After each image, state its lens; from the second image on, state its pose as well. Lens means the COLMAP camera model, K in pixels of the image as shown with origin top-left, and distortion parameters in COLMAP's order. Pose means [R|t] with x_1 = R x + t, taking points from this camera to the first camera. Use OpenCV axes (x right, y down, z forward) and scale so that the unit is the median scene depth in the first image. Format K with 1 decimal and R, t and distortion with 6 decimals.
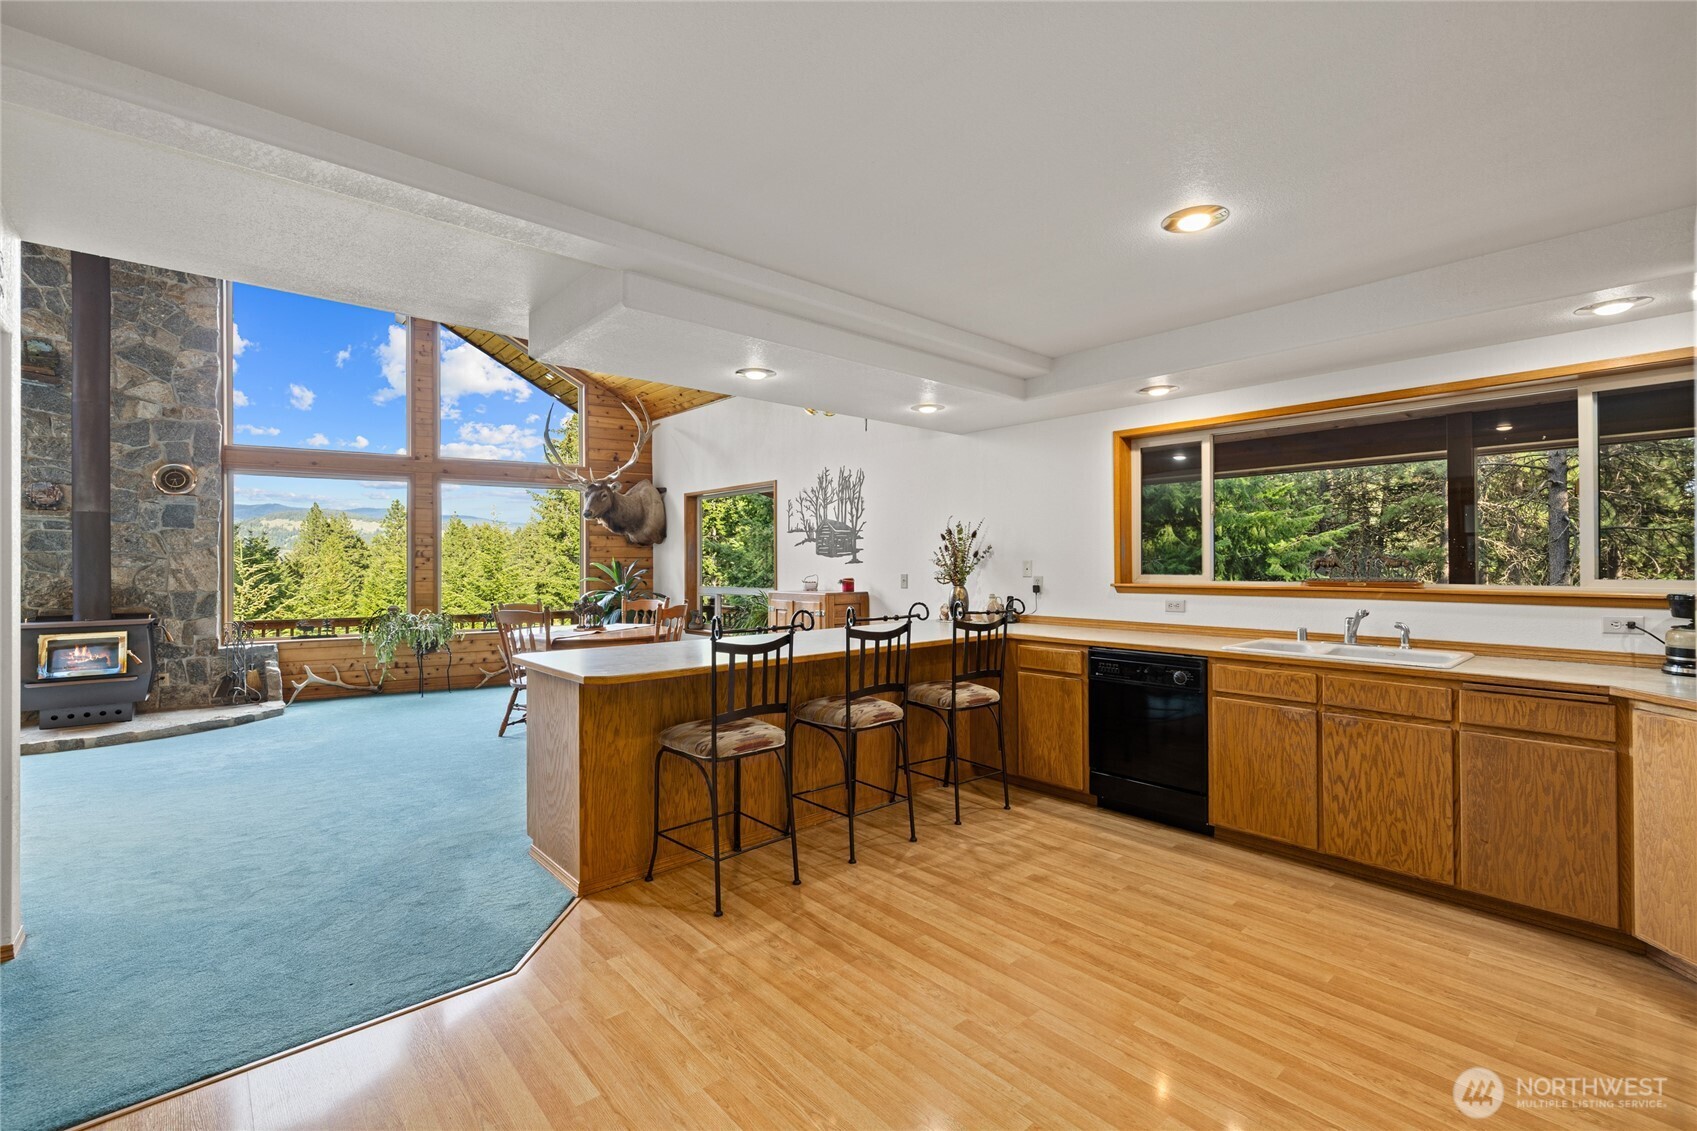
lens RADIAL K [[742.4, 0, 835.6], [0, 742.4, 559.4], [0, 0, 1]] dist [0.008265, -0.000491]
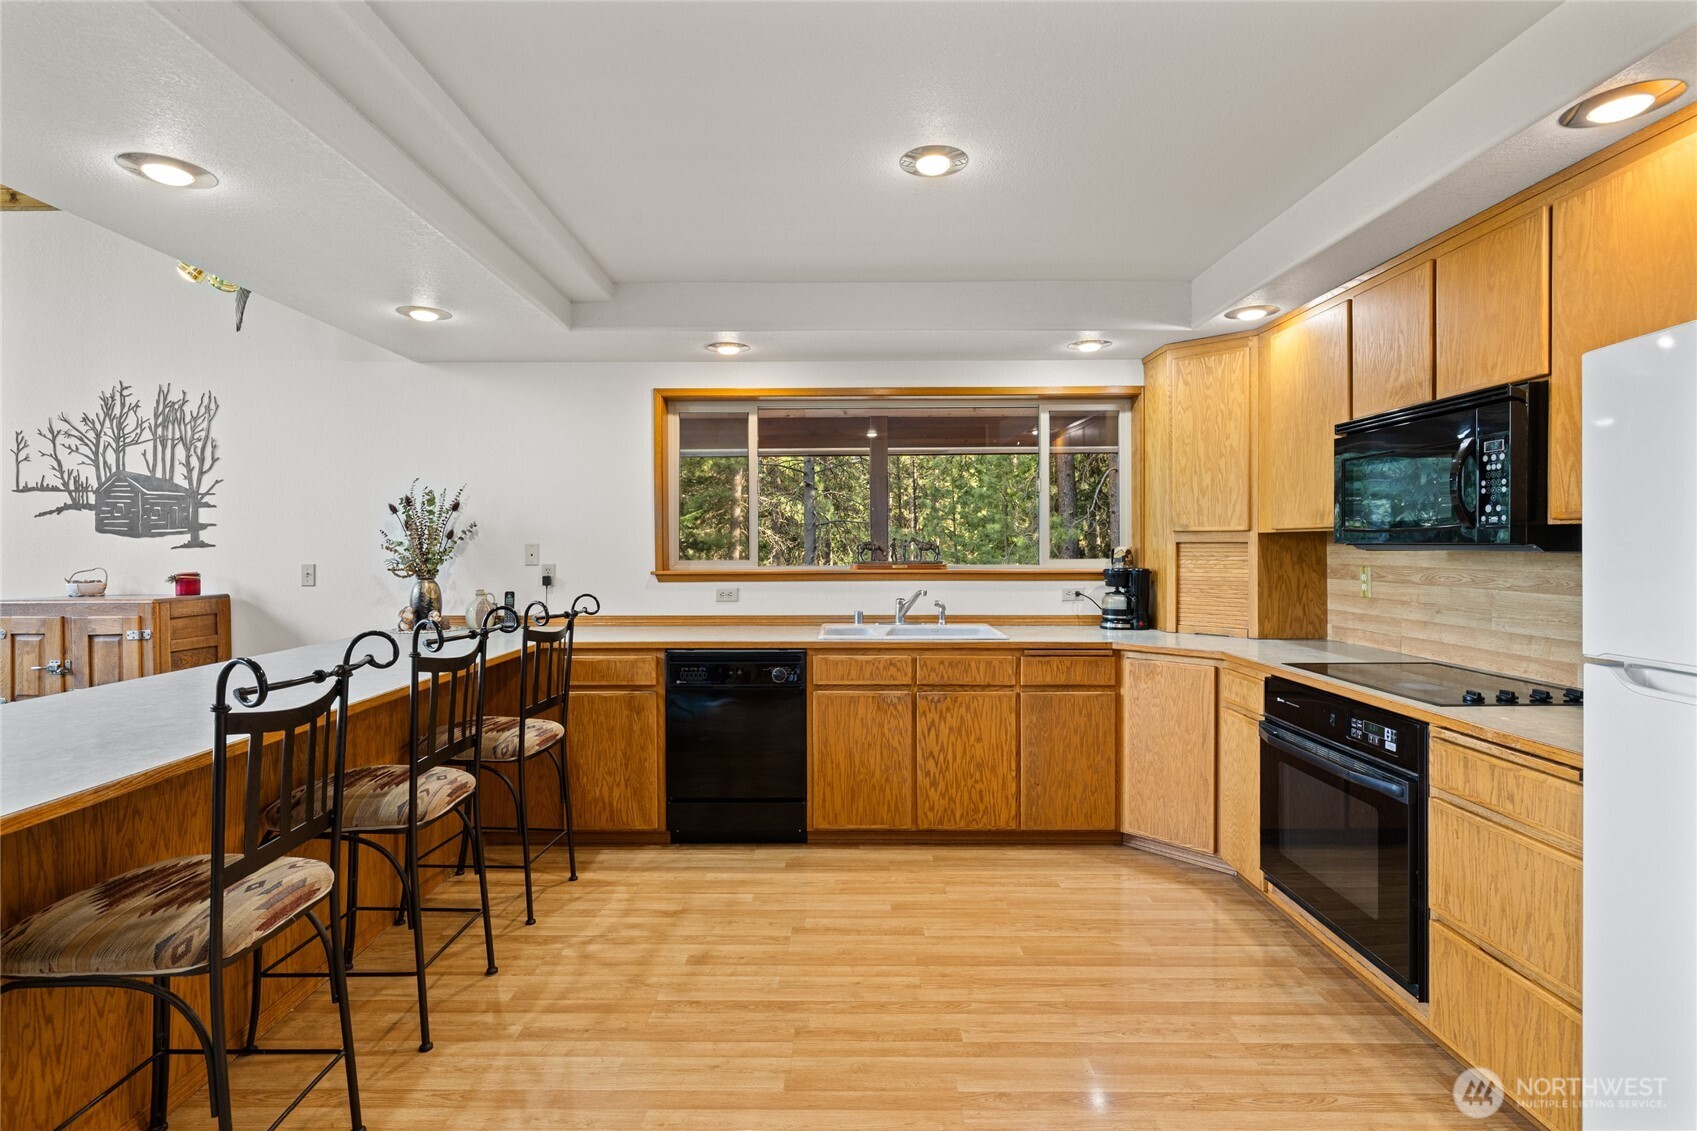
lens RADIAL K [[829.1, 0, 845.3], [0, 829.1, 550.2], [0, 0, 1]] dist [-0.003476, 0.000810]
pose [[0.659906, -0.002675, 0.751343, -0.209233], [-0.002218, 0.999982, 0.005508, 0.003694], [-0.751345, -0.005302, 0.659889, 0.259686]]
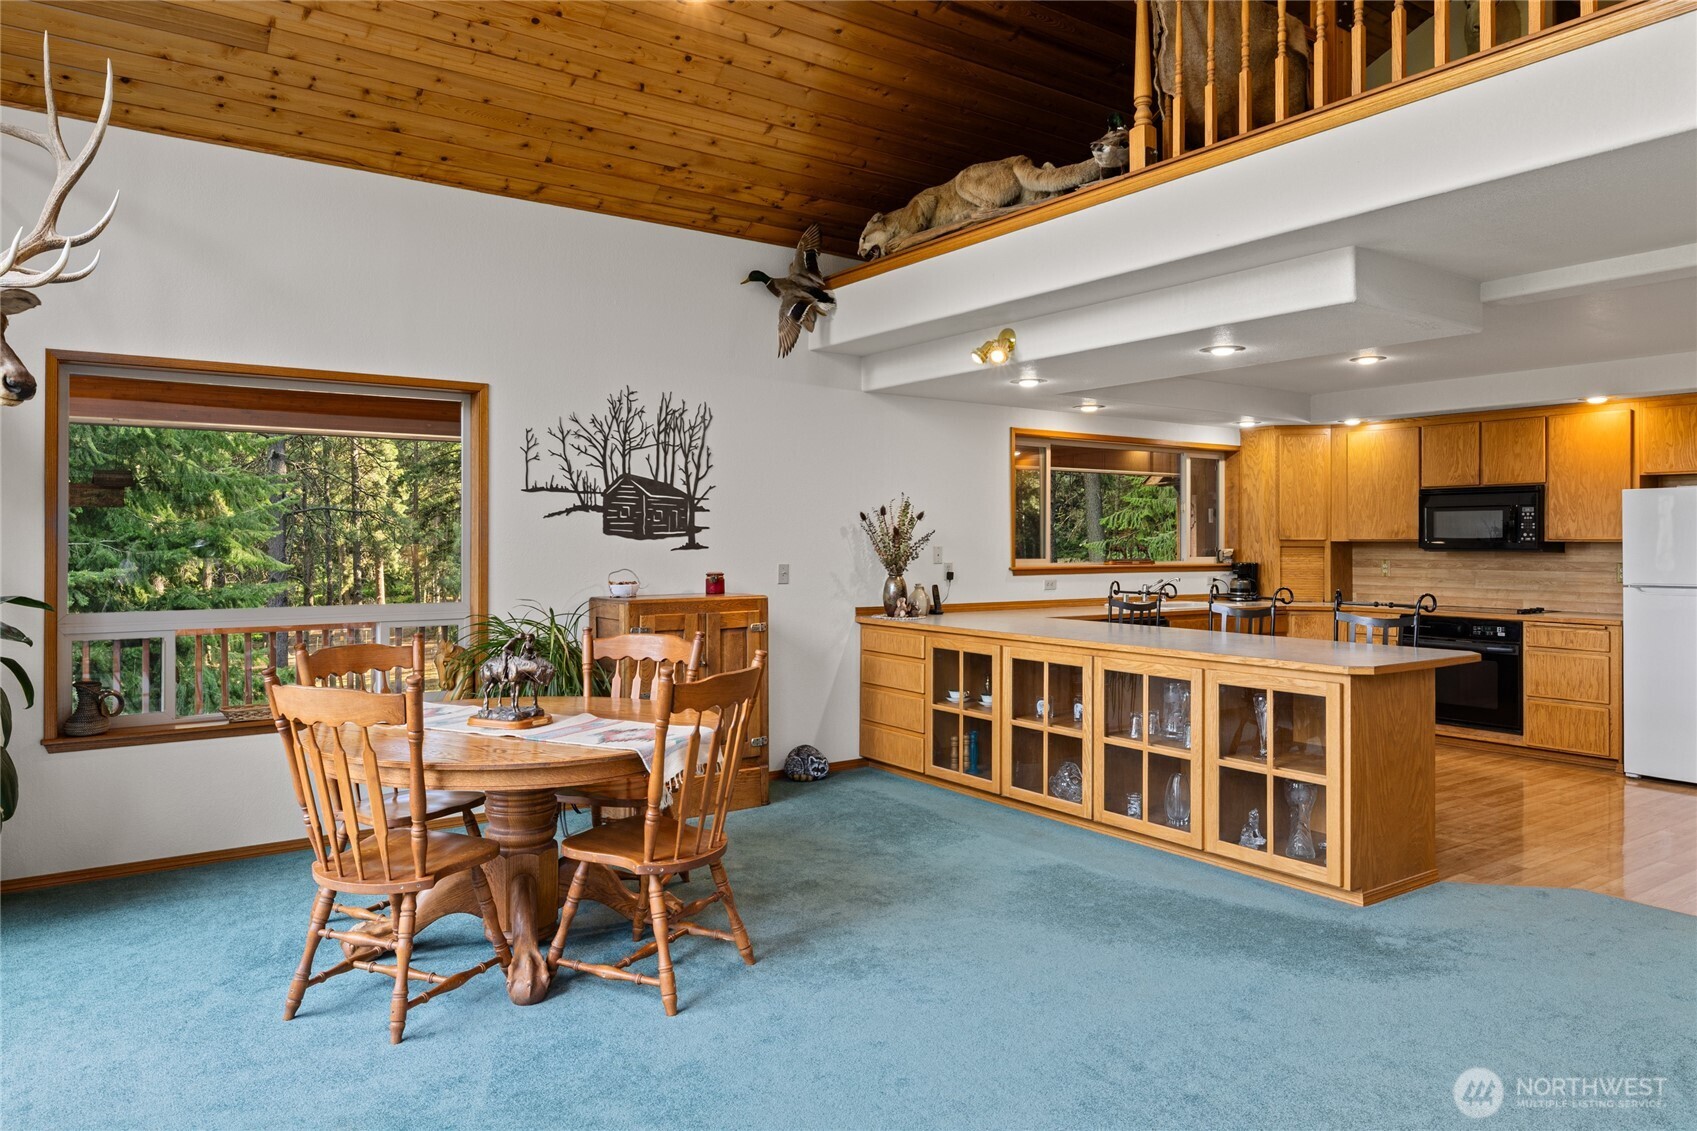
lens RADIAL K [[1094.3, 0, 837.9], [0, 1094.3, 541.3], [0, 0, 1]] dist [-0.005510, 0.001682]
pose [[0.108045, 0.002876, 0.994142, -1.429330], [-0.006354, 0.999977, -0.002203, -0.000845], [-0.994126, -0.006078, 0.108061, 1.240756]]
